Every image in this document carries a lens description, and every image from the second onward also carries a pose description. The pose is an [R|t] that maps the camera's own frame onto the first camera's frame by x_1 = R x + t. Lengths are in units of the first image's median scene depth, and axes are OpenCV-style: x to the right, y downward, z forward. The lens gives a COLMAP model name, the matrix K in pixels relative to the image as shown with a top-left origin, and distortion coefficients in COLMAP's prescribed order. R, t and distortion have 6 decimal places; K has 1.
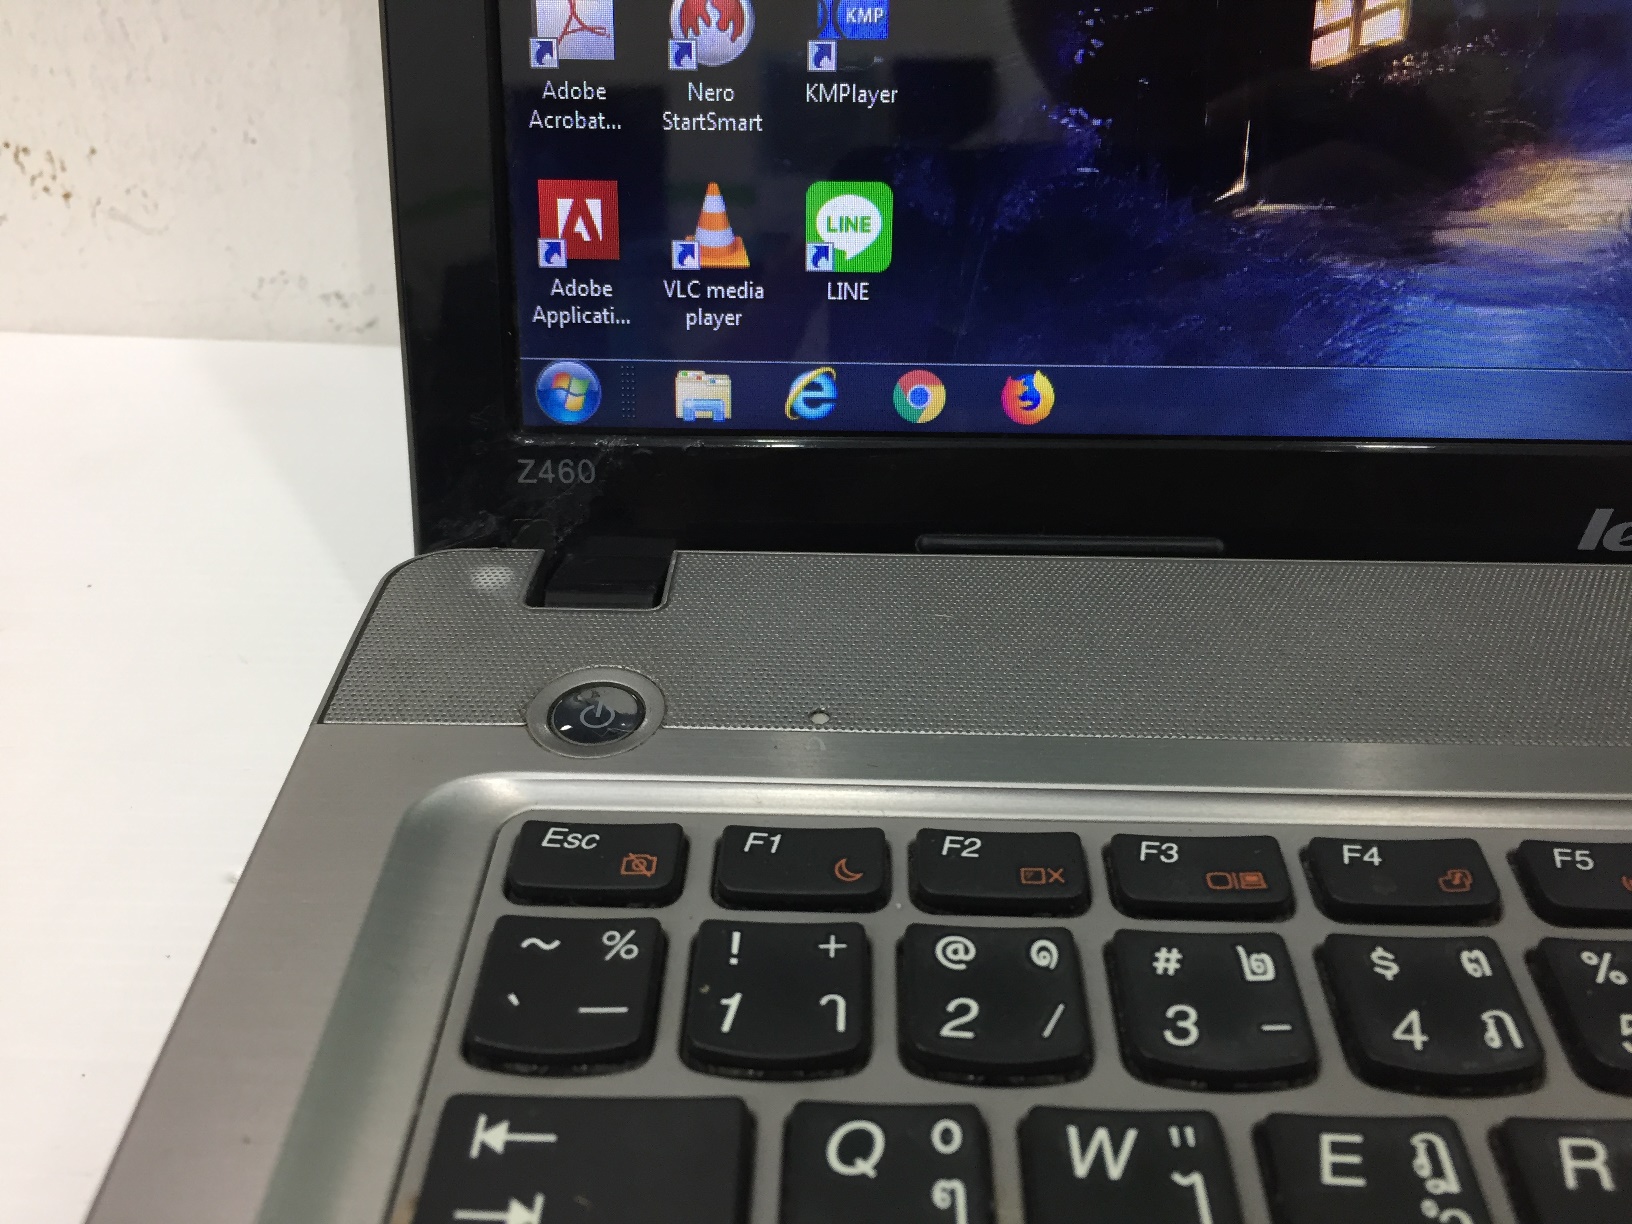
lens RADIAL K [[1418.6, 0, 772.5], [0, 1418.6, 619.8], [0, 0, 1]] dist [0.060470, -0.115393]
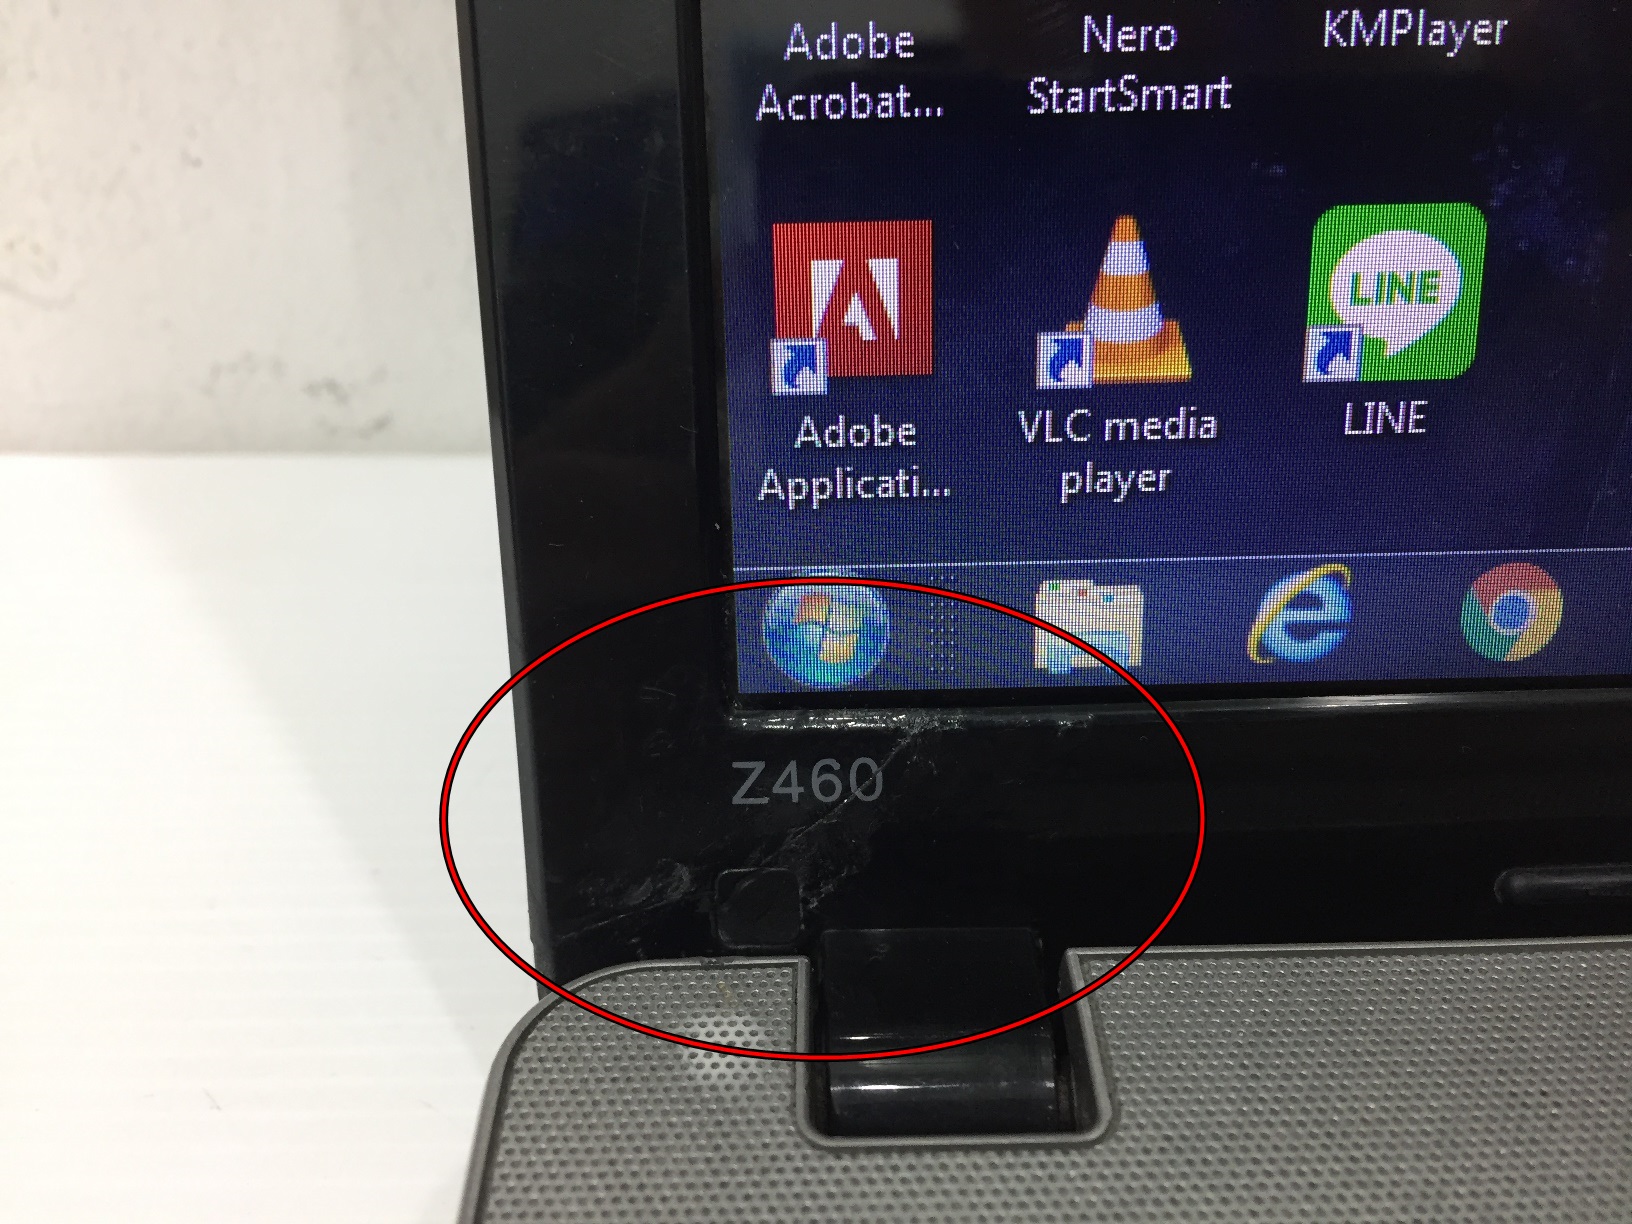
lens RADIAL K [[1418.6, 0, 755.5], [0, 1418.6, 609.0], [0, 0, 1]] dist [0.060470, -0.115393]
pose [[0.999148, -0.038880, 0.013825, -0.180079], [0.038970, 0.999221, -0.006264, -0.168720], [-0.013571, 0.006798, 0.999885, 0.495727]]
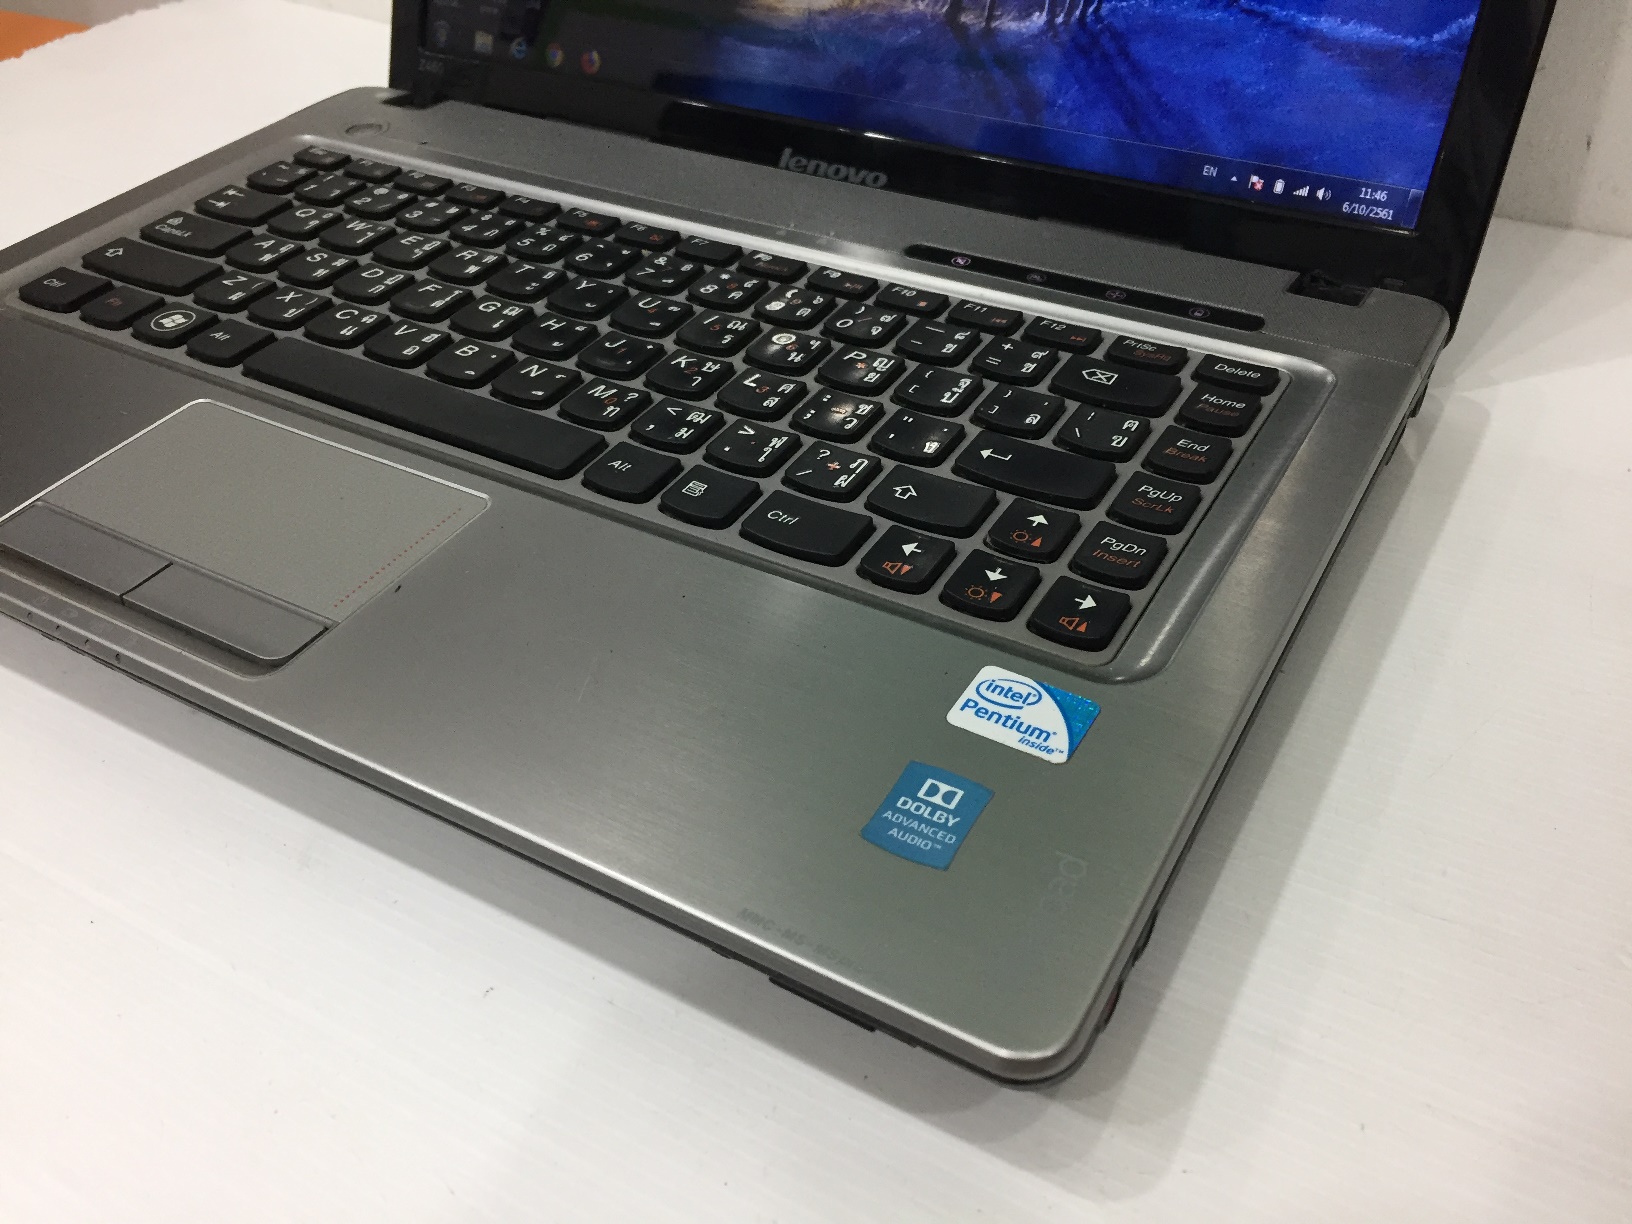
lens RADIAL K [[1418.6, 0, 811.8], [0, 1418.6, 628.9], [0, 0, 1]] dist [0.060470, -0.115393]
pose [[0.874612, 0.290576, -0.388096, 1.710399], [-0.264918, 0.956850, 0.119397, 0.366678], [0.406044, -0.001612, 0.913852, -1.021262]]
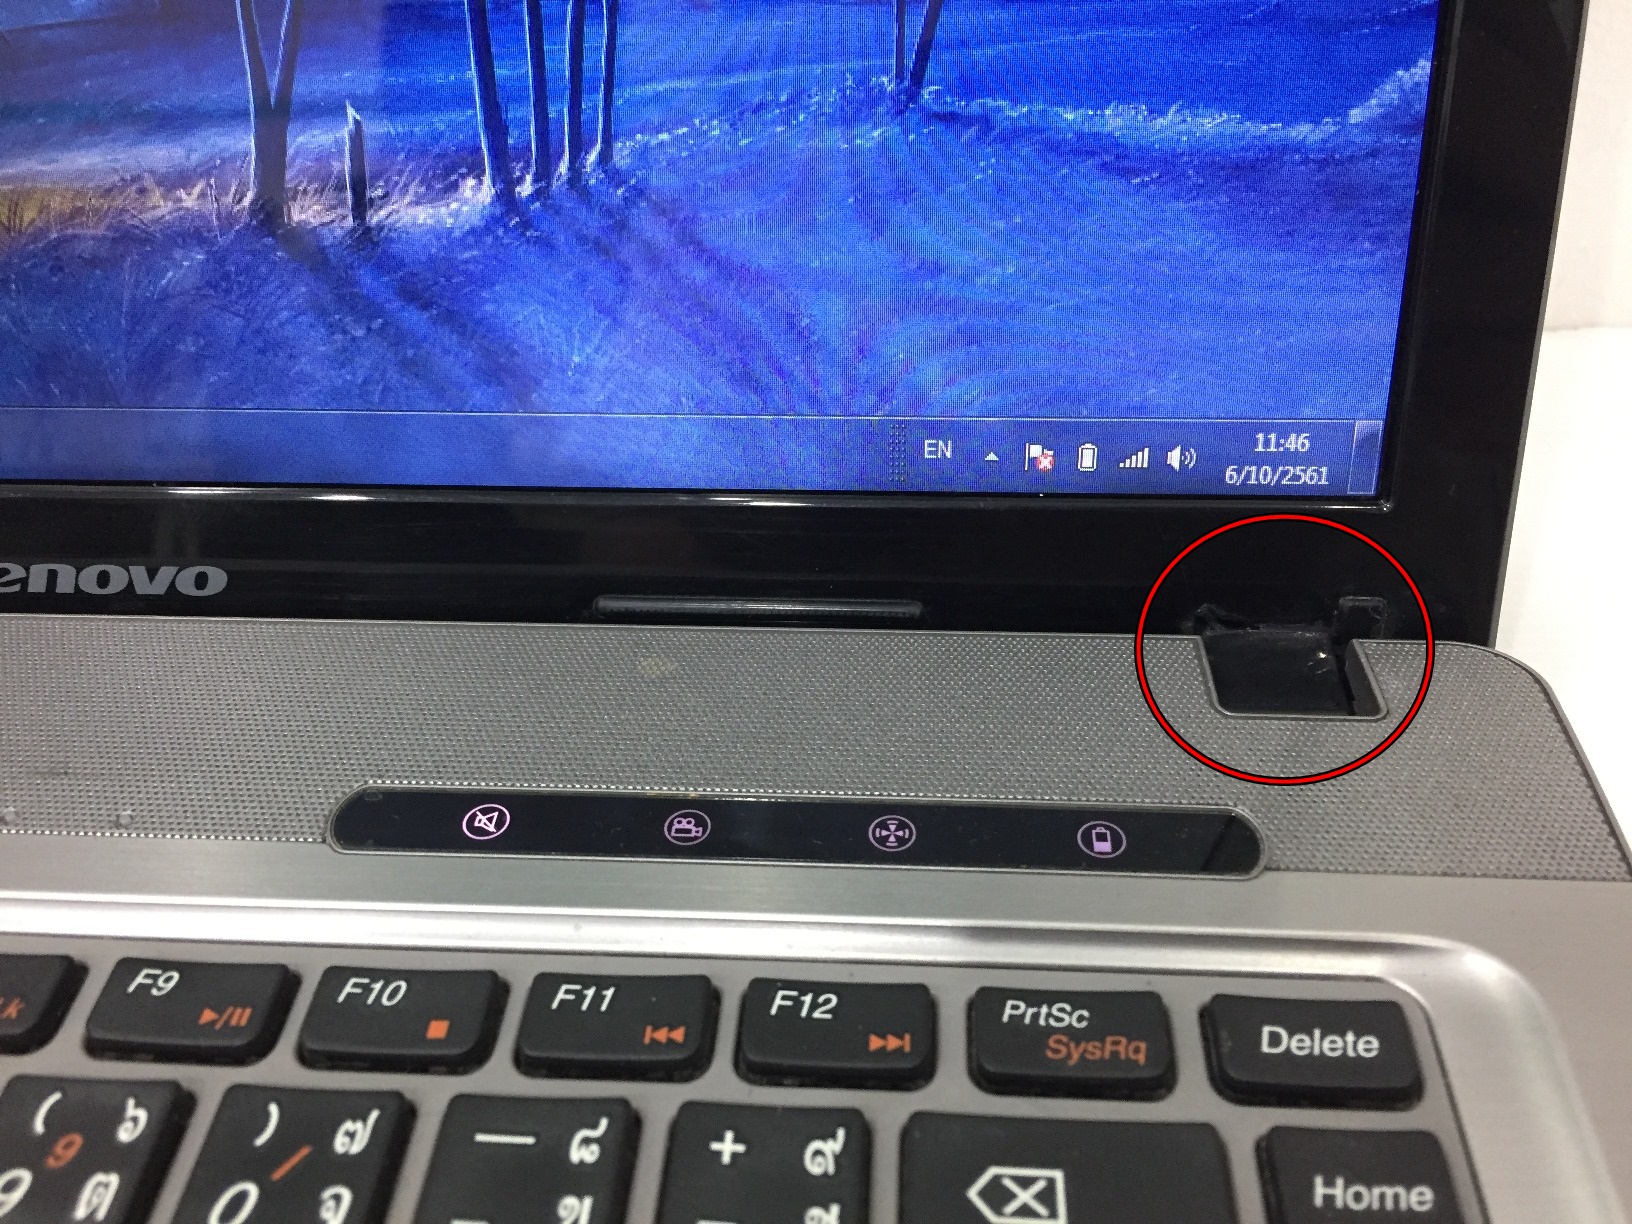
lens RADIAL K [[1418.6, 0, 816.7], [0, 1418.6, 603.9], [0, 0, 1]] dist [0.060470, -0.115393]
pose [[0.999244, 0.001009, -0.038871, 1.204055], [0.000858, 0.998847, 0.047989, -0.087951], [0.038874, -0.047986, 0.998091, 0.062583]]
